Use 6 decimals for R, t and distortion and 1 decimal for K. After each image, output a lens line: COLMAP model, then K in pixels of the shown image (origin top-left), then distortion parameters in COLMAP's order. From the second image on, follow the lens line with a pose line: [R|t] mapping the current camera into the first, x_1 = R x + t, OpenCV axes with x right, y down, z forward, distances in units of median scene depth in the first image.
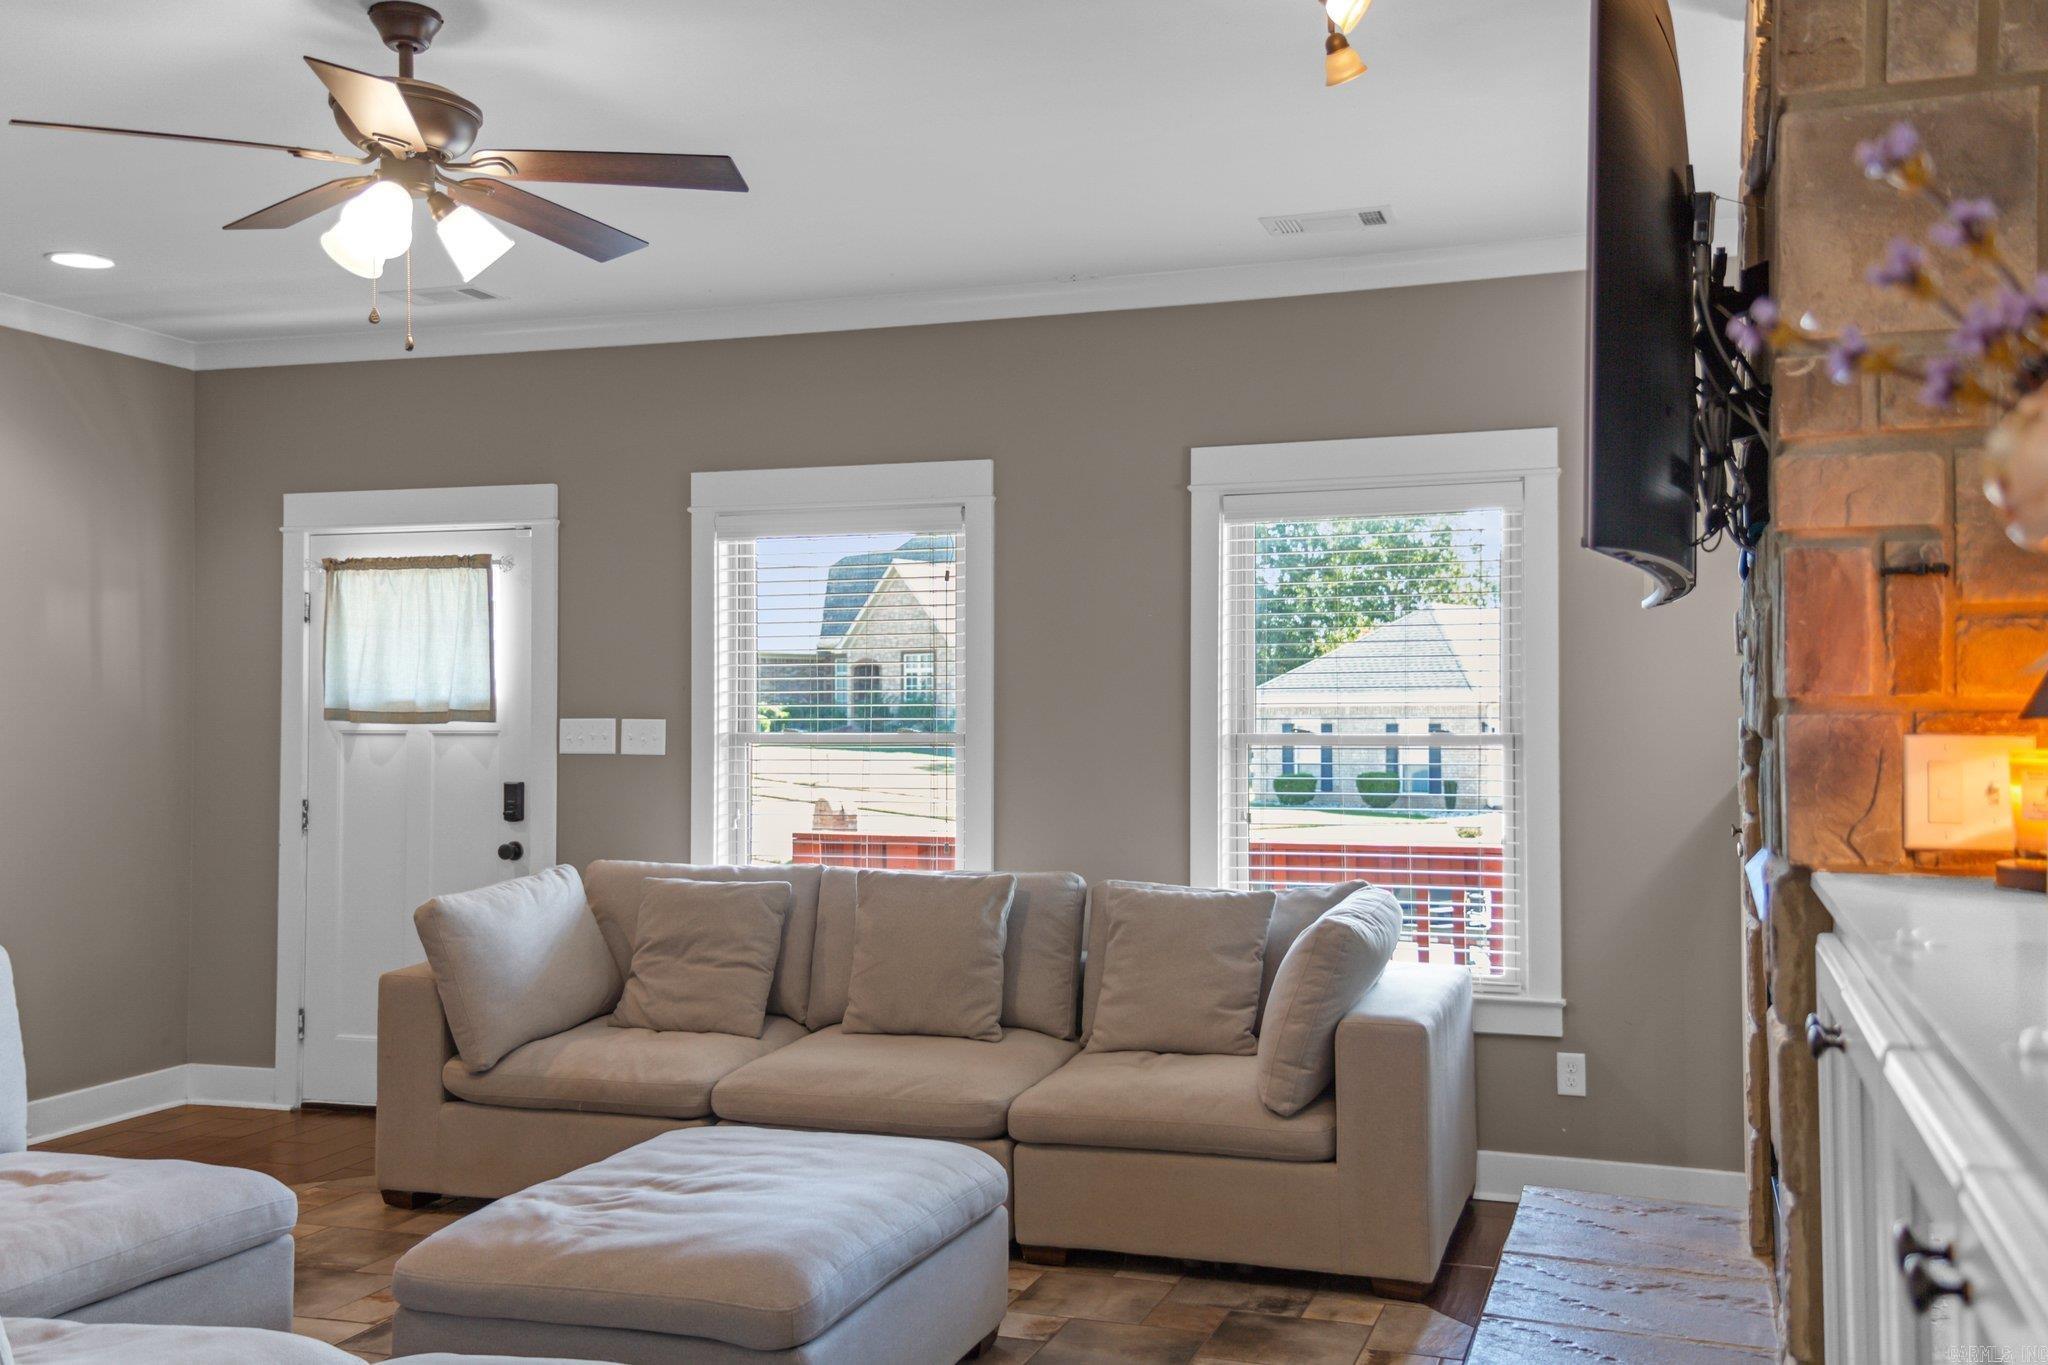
lens RADIAL K [[1898.2, 0, 1027.1], [0, 1898.2, 733.5], [0, 0, 1]] dist [0.120671, -0.103340]
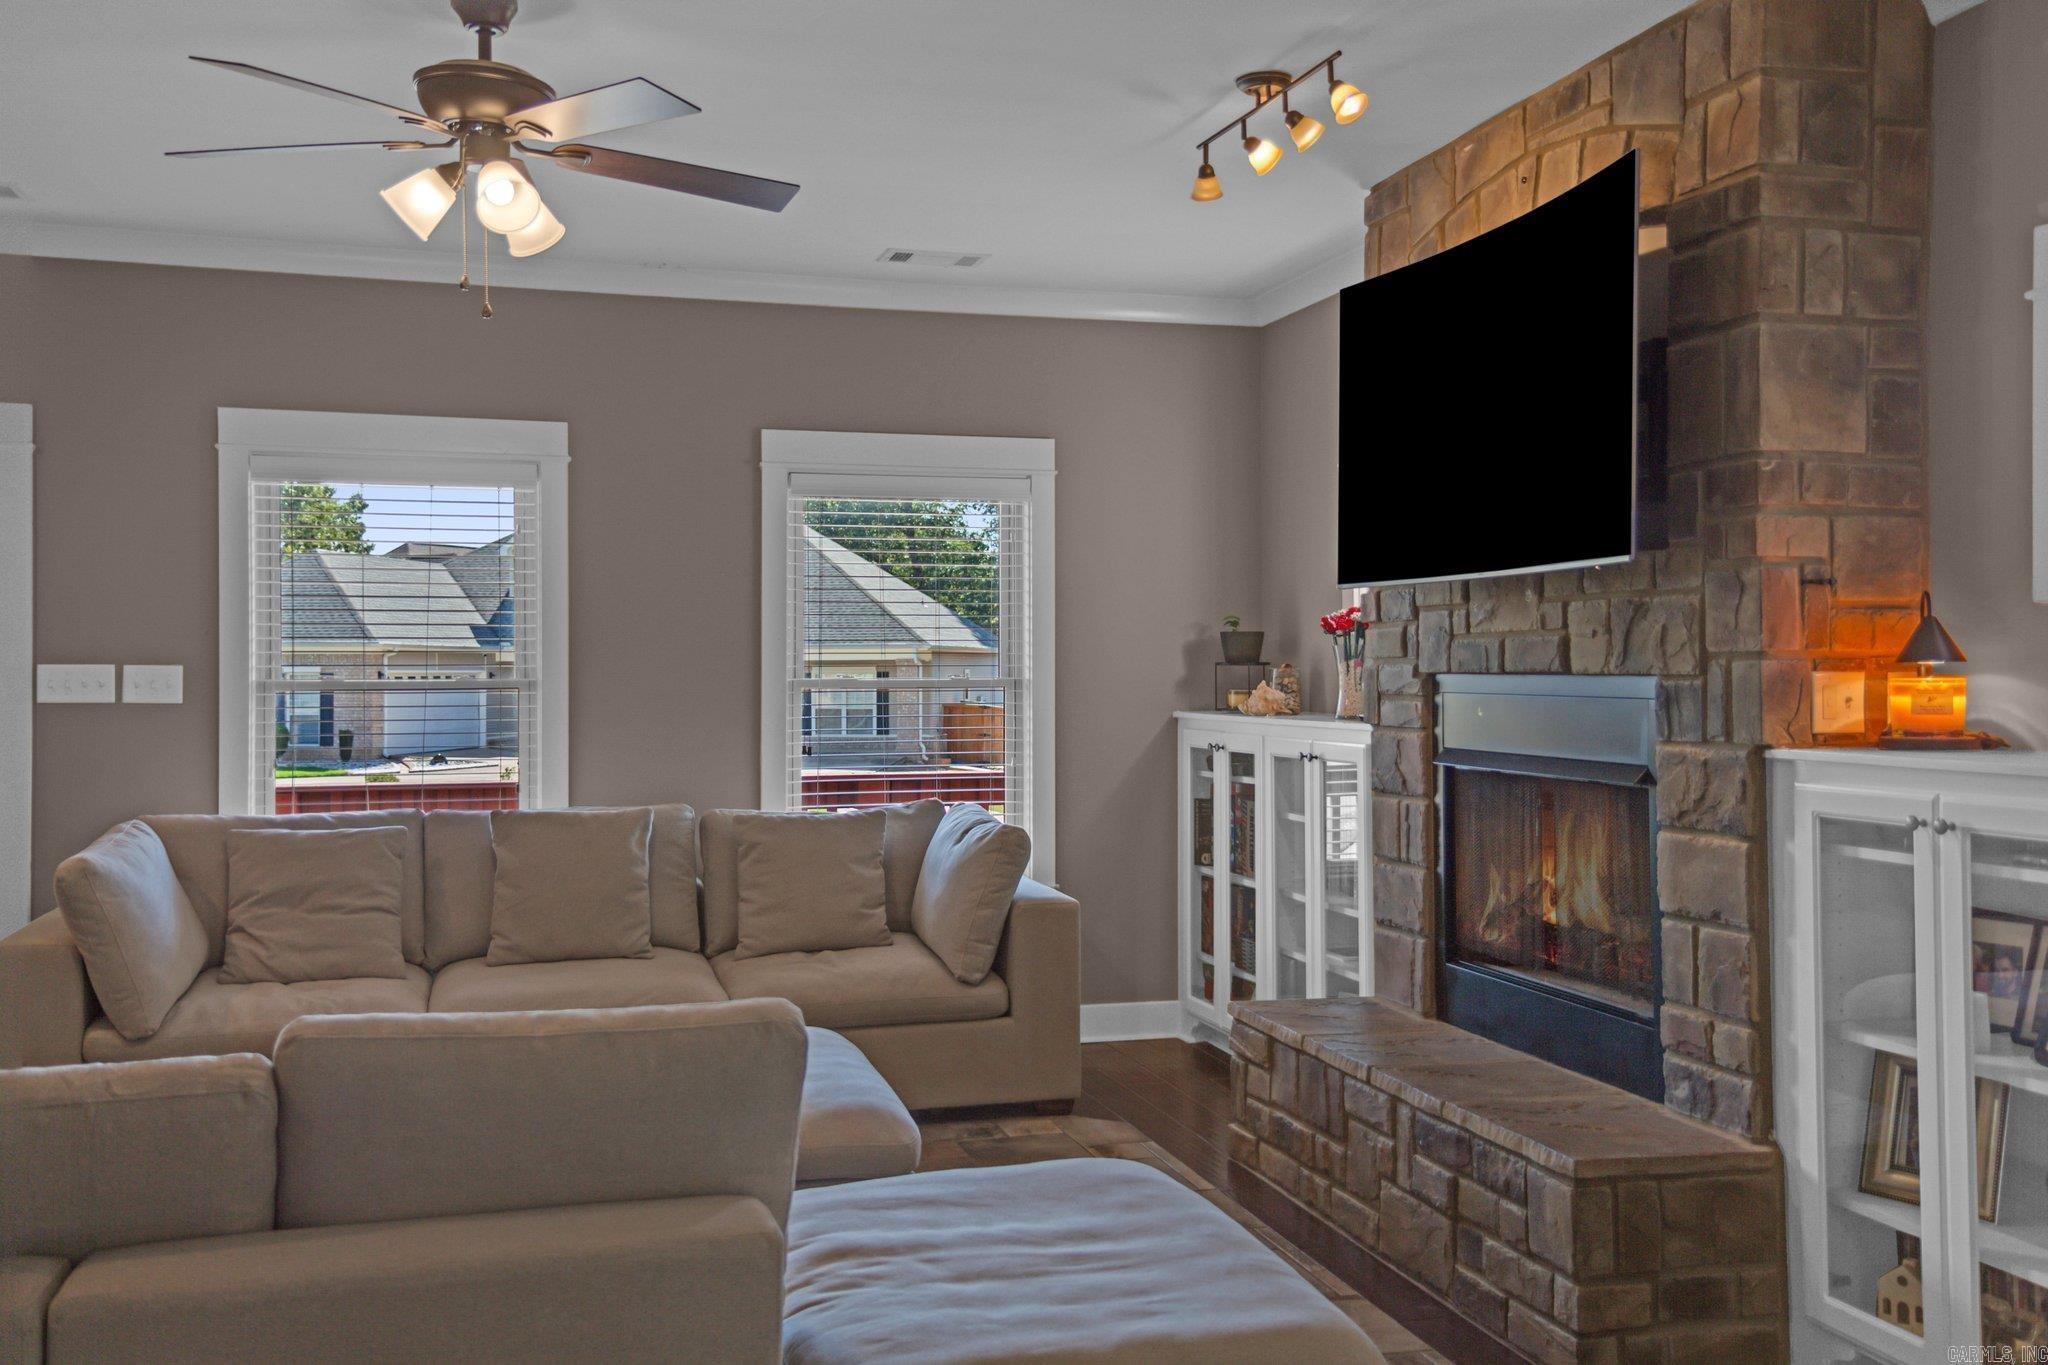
lens RADIAL K [[1883.8, 0, 1028.7], [0, 1883.8, 704.7], [0, 0, 1]] dist [0.142439, -0.107604]
pose [[0.820256, -0.010030, 0.571908, -0.476915], [0.004124, 0.999924, 0.011622, 0.003248], [-0.571981, -0.007174, 0.820235, -0.026836]]
